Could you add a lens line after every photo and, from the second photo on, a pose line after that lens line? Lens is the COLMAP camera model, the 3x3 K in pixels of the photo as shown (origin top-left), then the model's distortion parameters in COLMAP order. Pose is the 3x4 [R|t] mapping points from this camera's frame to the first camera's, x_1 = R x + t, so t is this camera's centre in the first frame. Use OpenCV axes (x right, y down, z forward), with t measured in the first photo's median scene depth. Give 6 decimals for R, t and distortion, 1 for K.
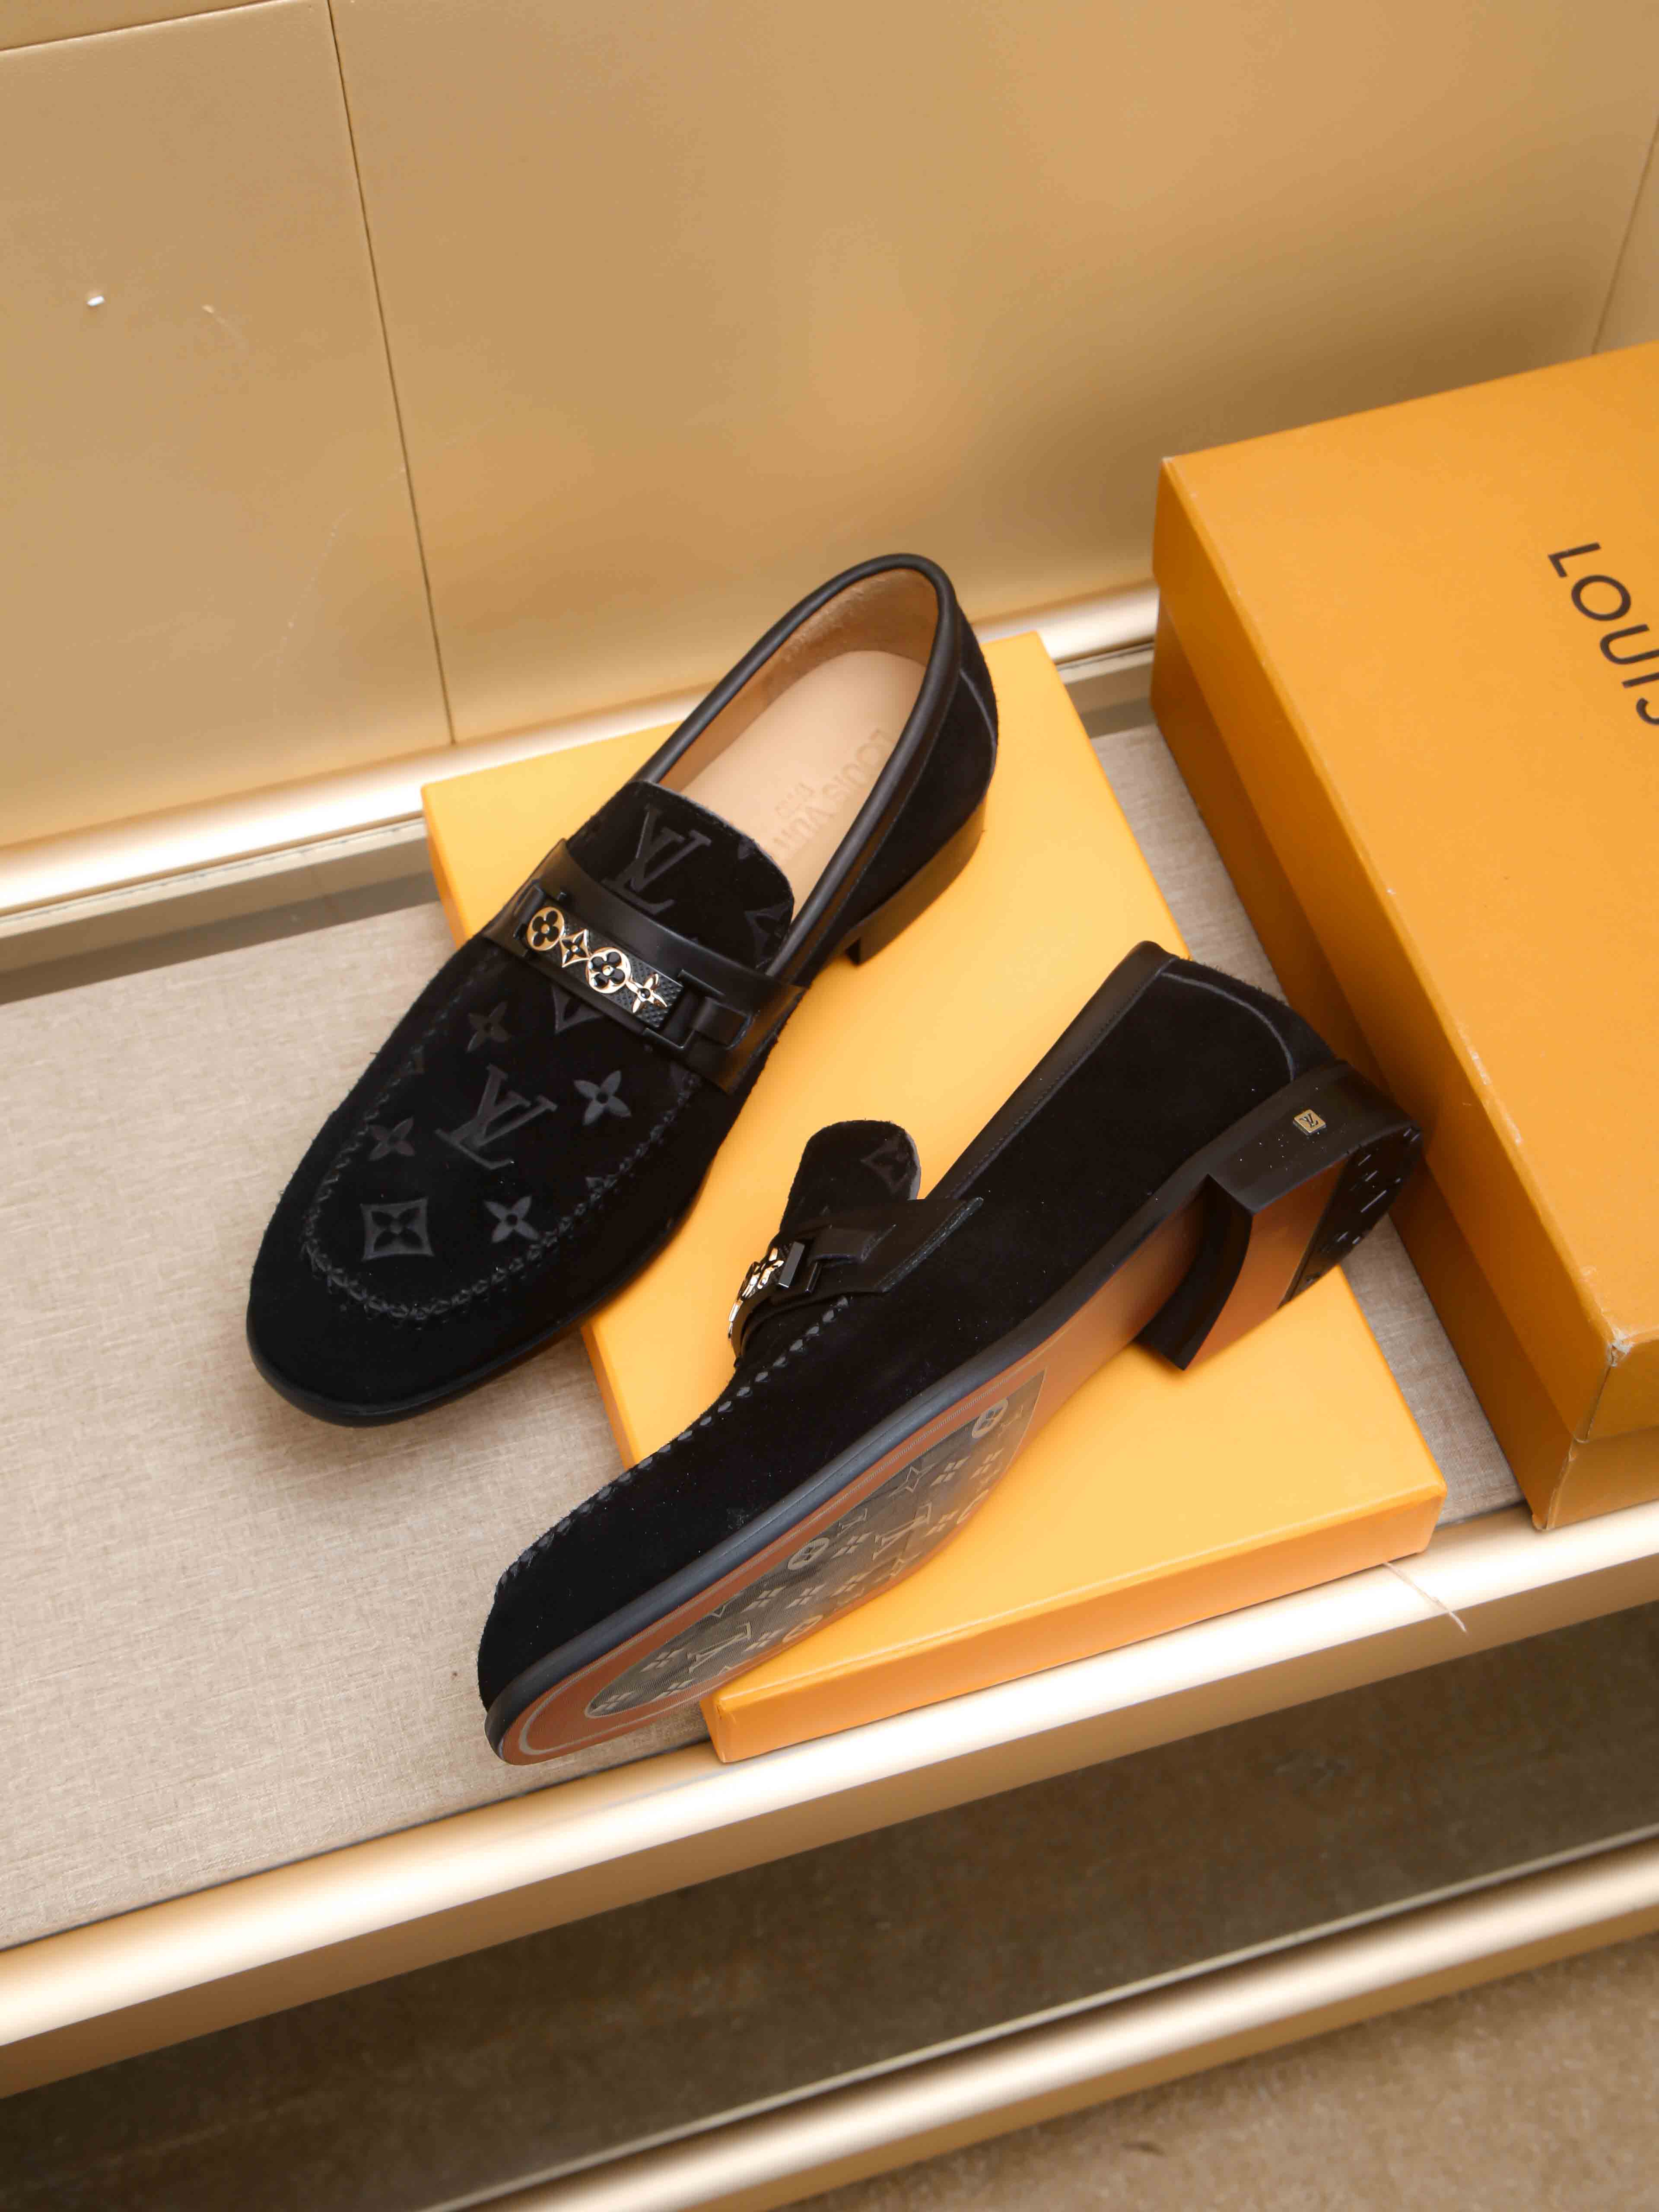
lens RADIAL K [[3095.1, 0, 829.5], [0, 3095.1, 1106.0], [0, 0, 1]] dist [0.070591, -0.007214]
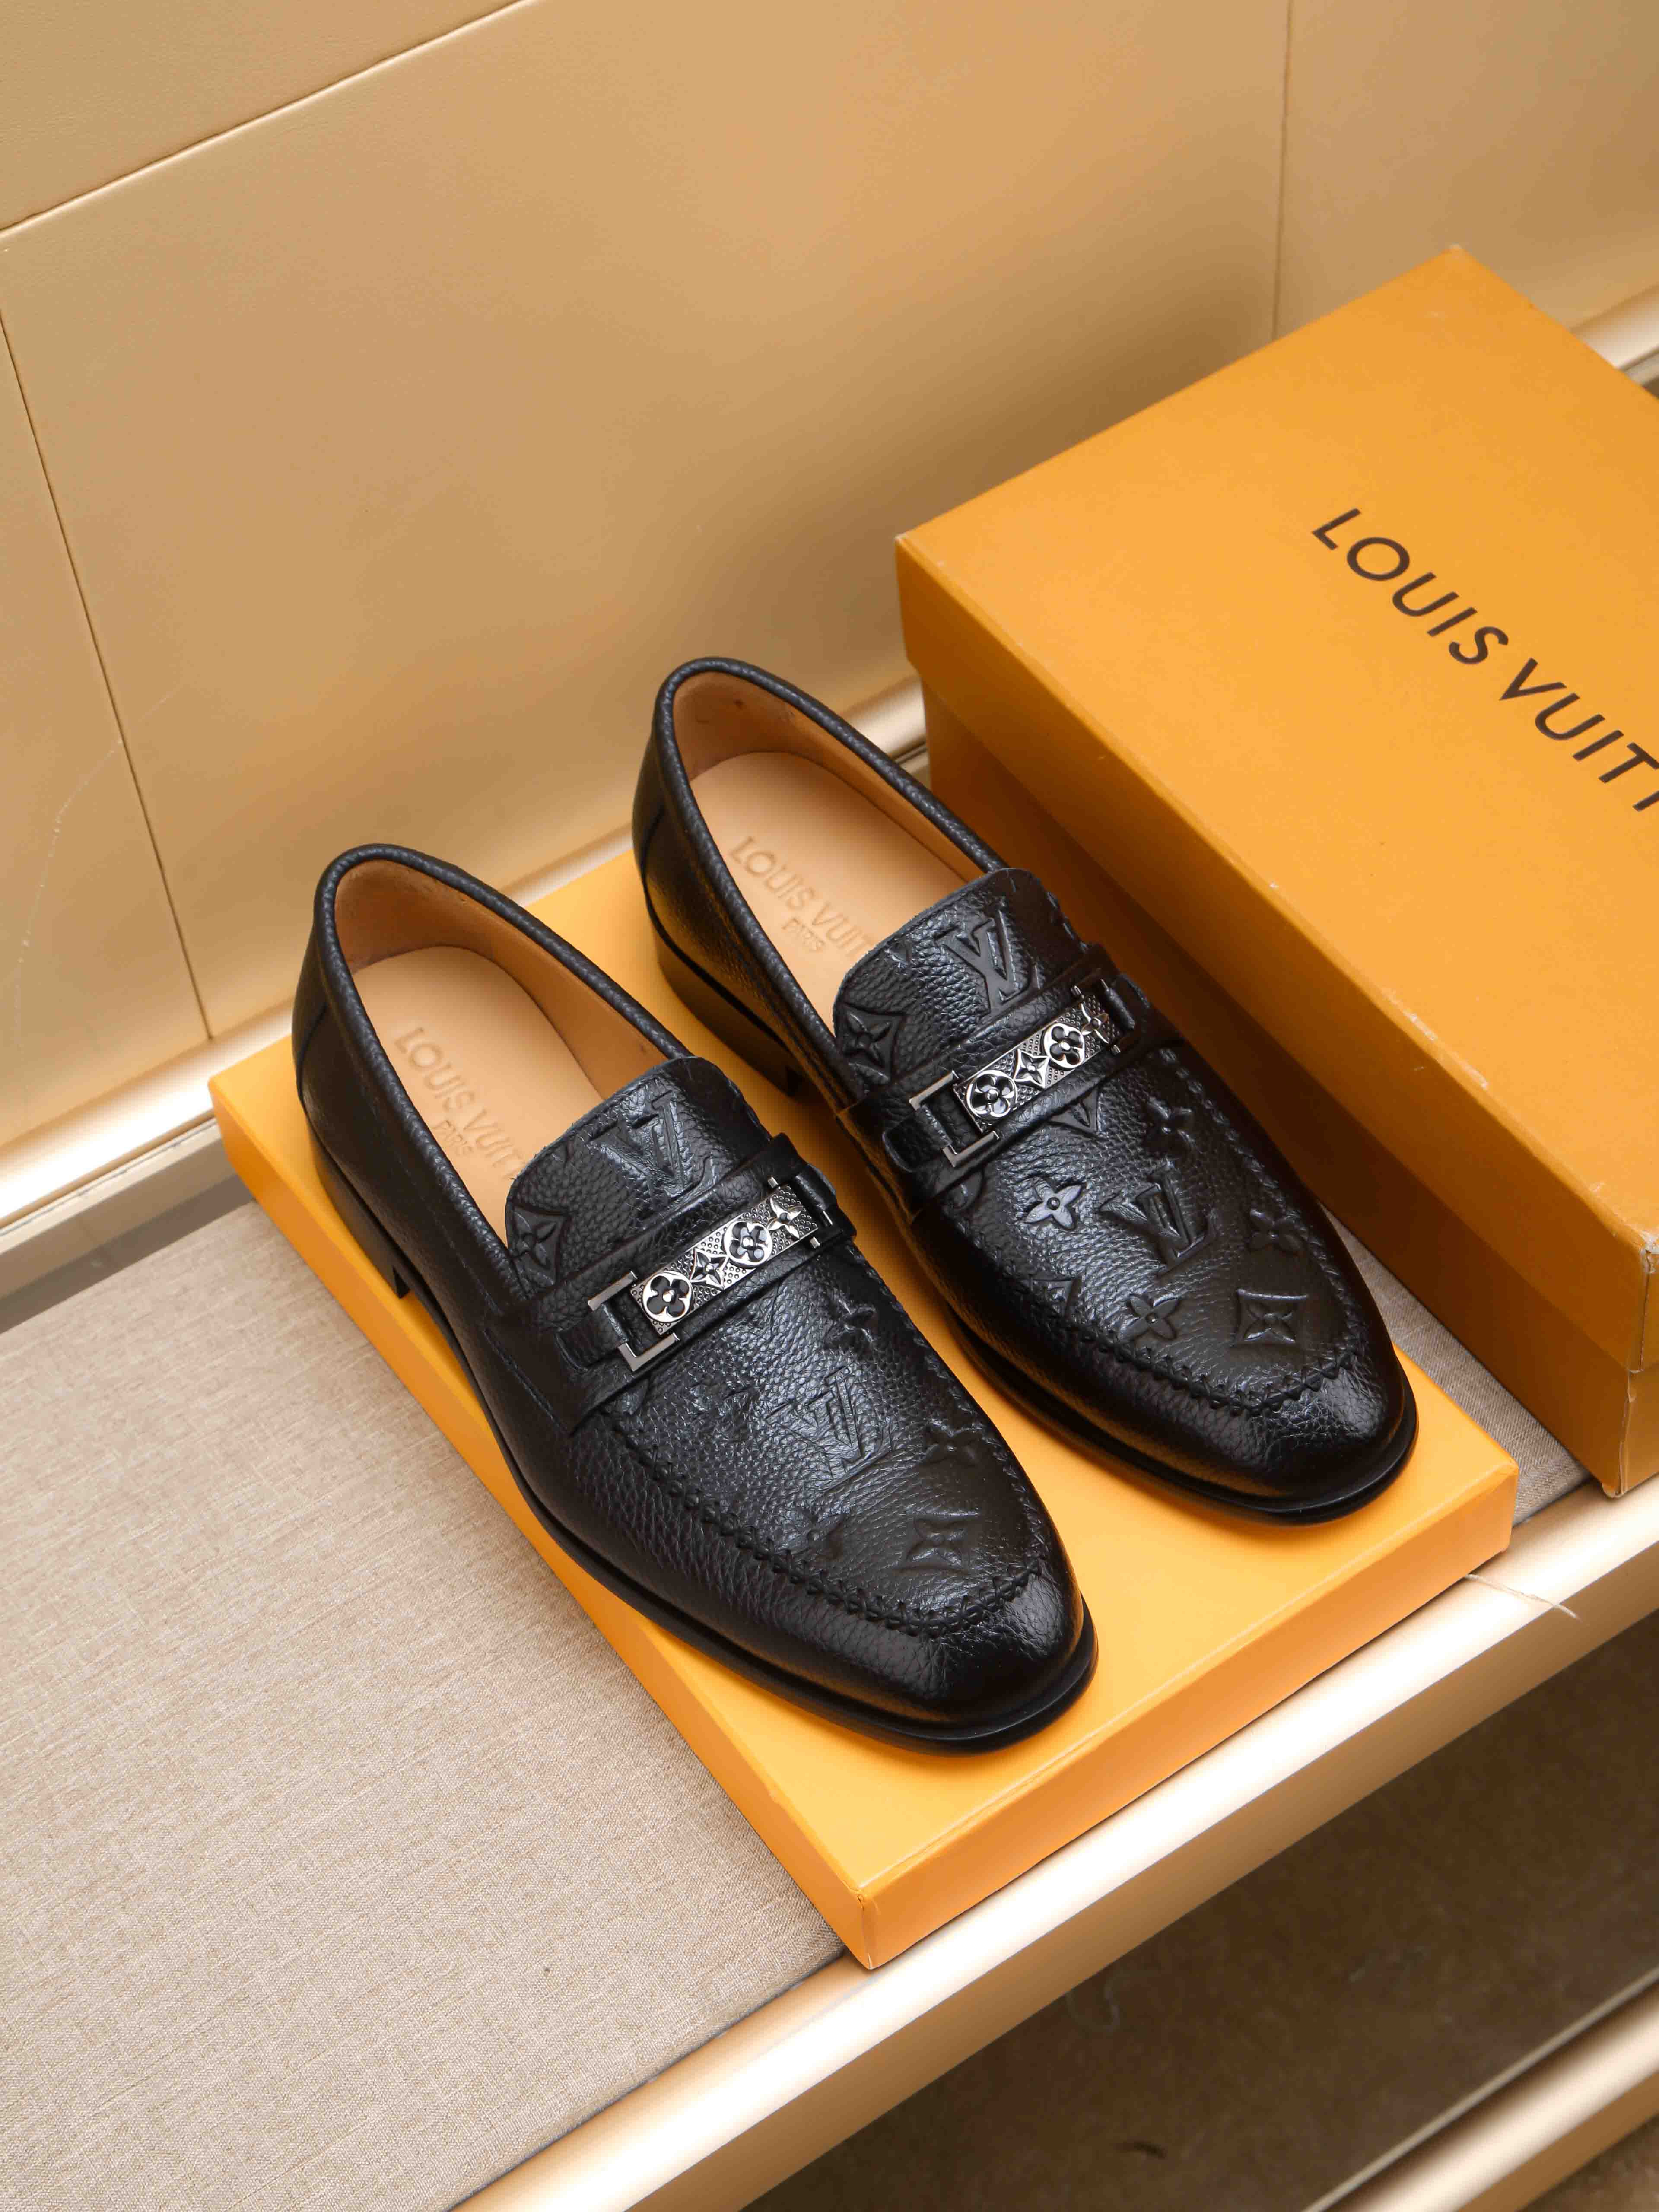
lens RADIAL K [[3799.0, 0, 832.0], [0, 3799.0, 1091.0], [0, 0, 1]] dist [0.125228, 0.052524]
pose [[0.957249, -0.259006, 0.128800, -0.113595], [0.272615, 0.956668, -0.102312, 0.072135], [-0.096719, 0.133051, 0.986379, -0.132096]]
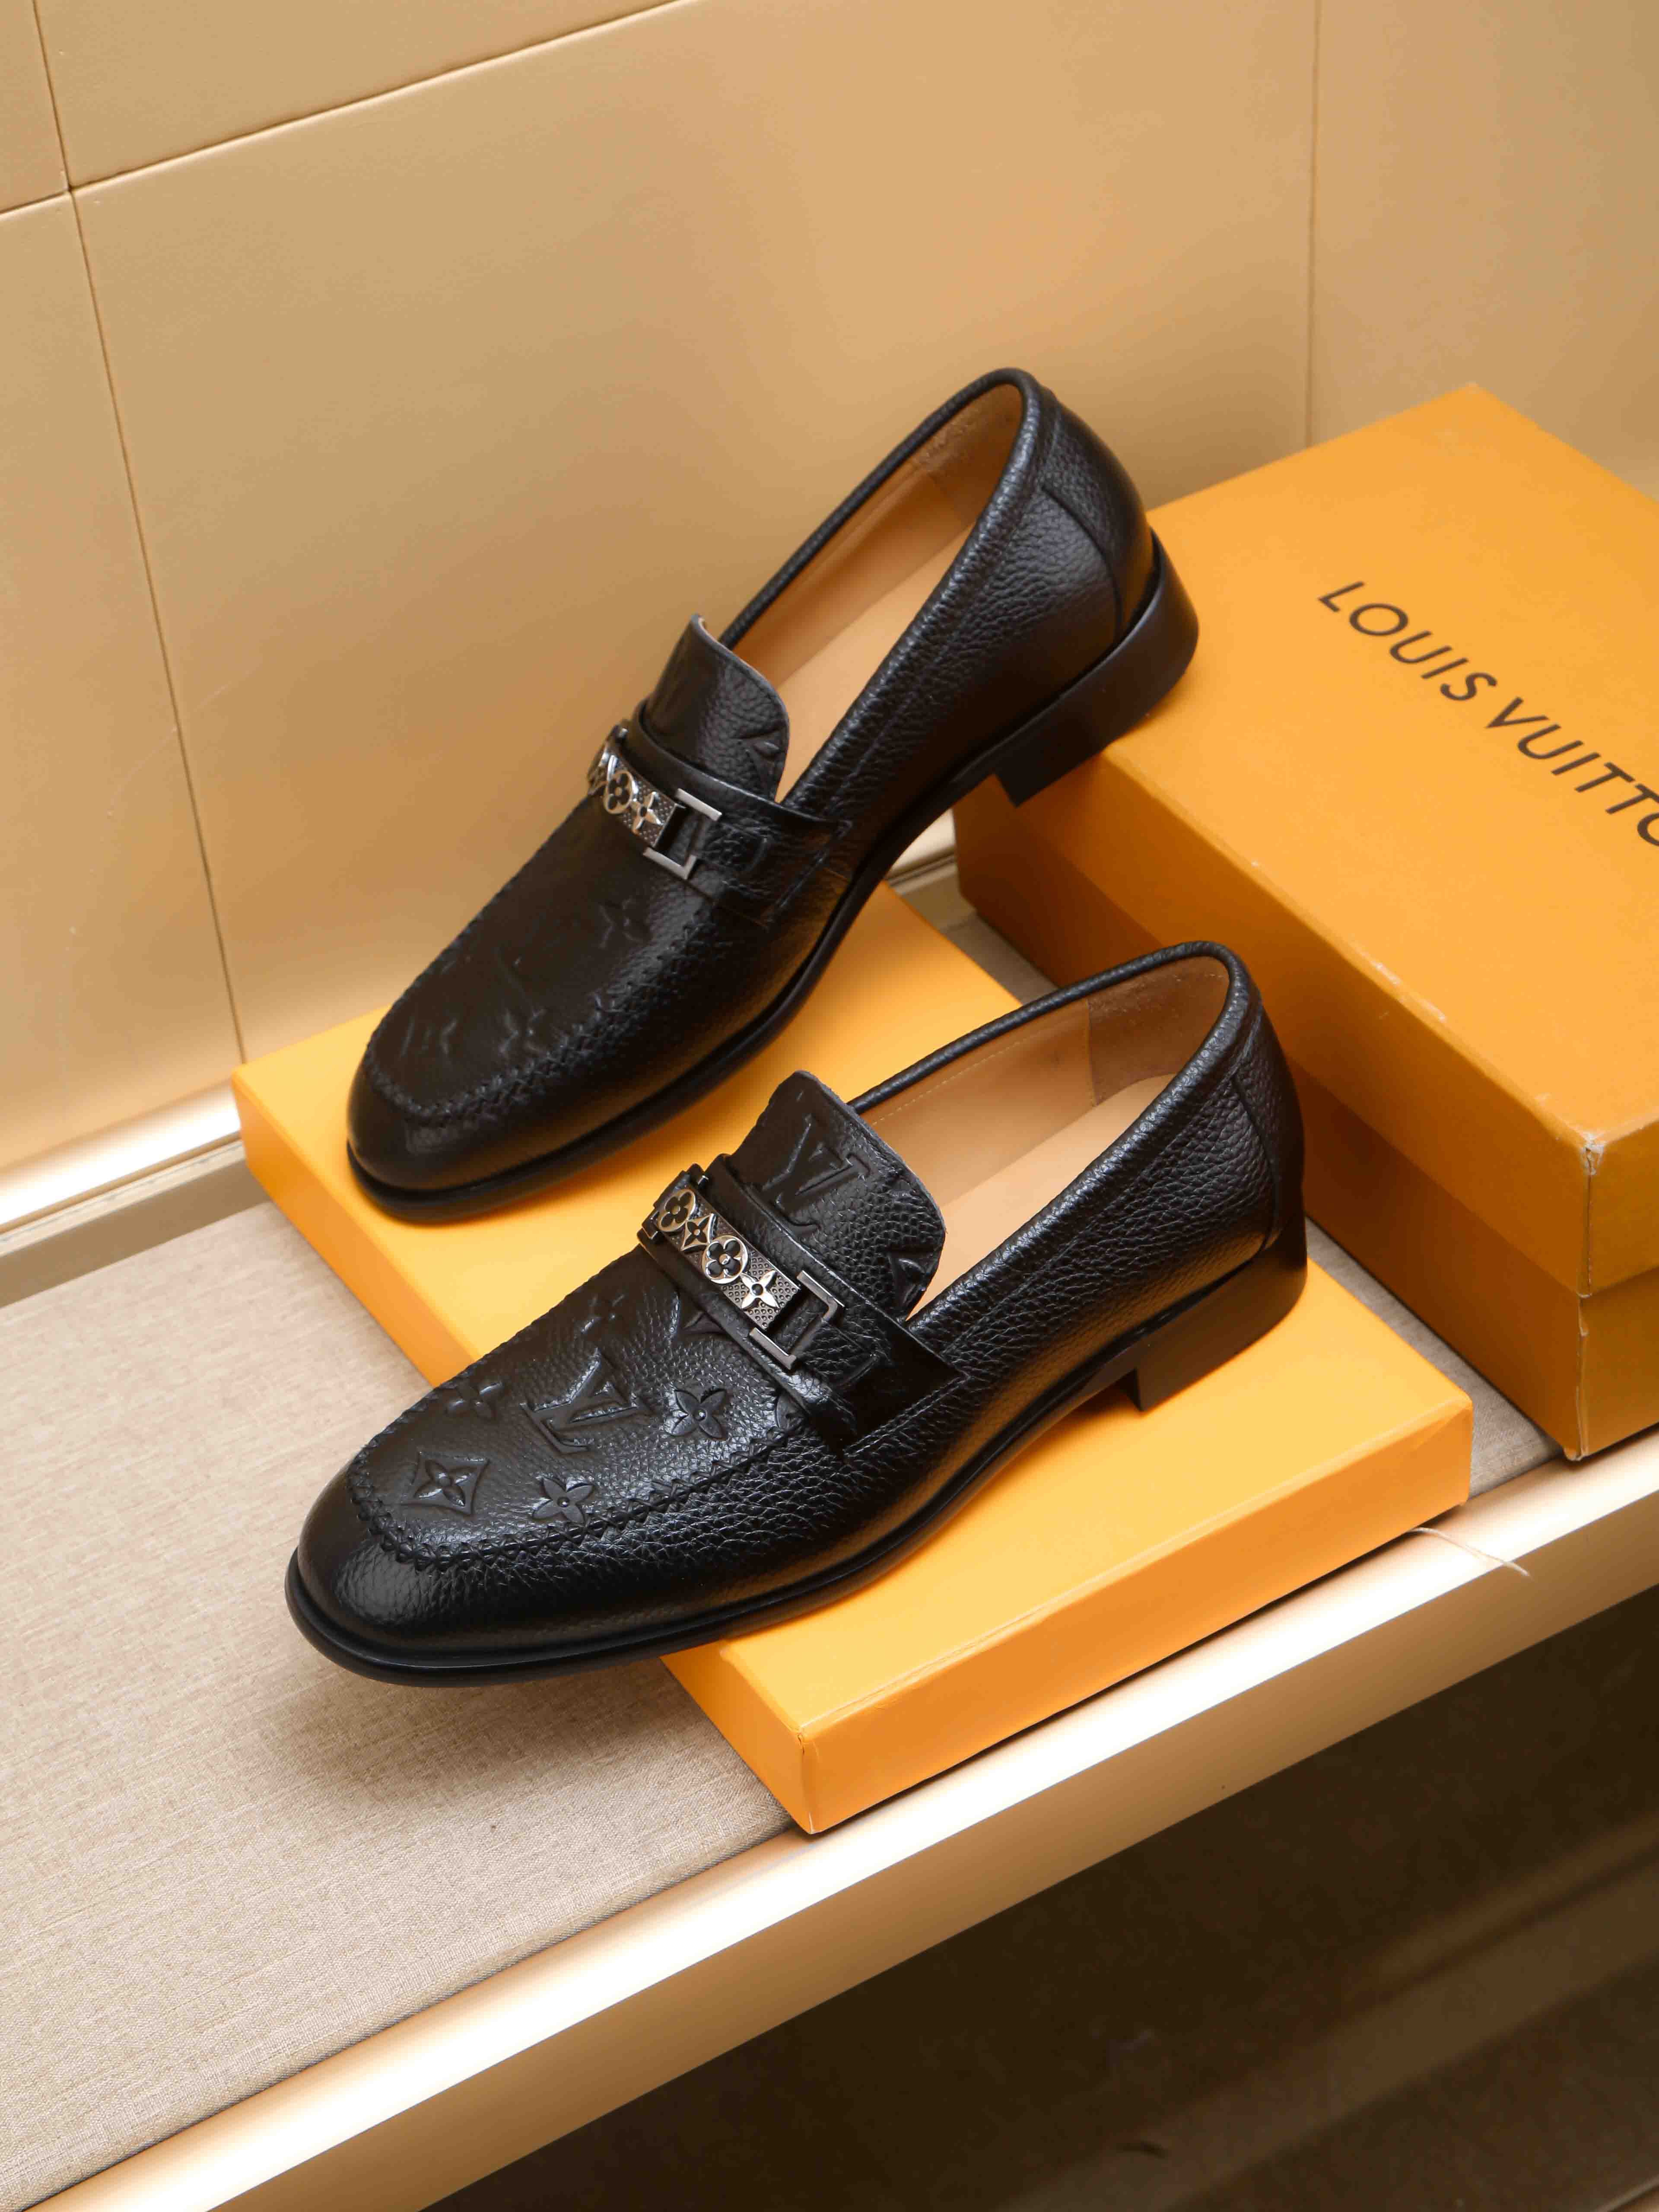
lens RADIAL K [[4042.4, 0, 829.5], [0, 4042.4, 1106.0], [0, 0, 1]] dist [0.125953, 0.076028]
pose [[0.972307, -0.194089, 0.130185, -0.133274], [0.224363, 0.931135, -0.287488, 0.337138], [-0.065422, 0.308735, 0.948896, -0.197855]]
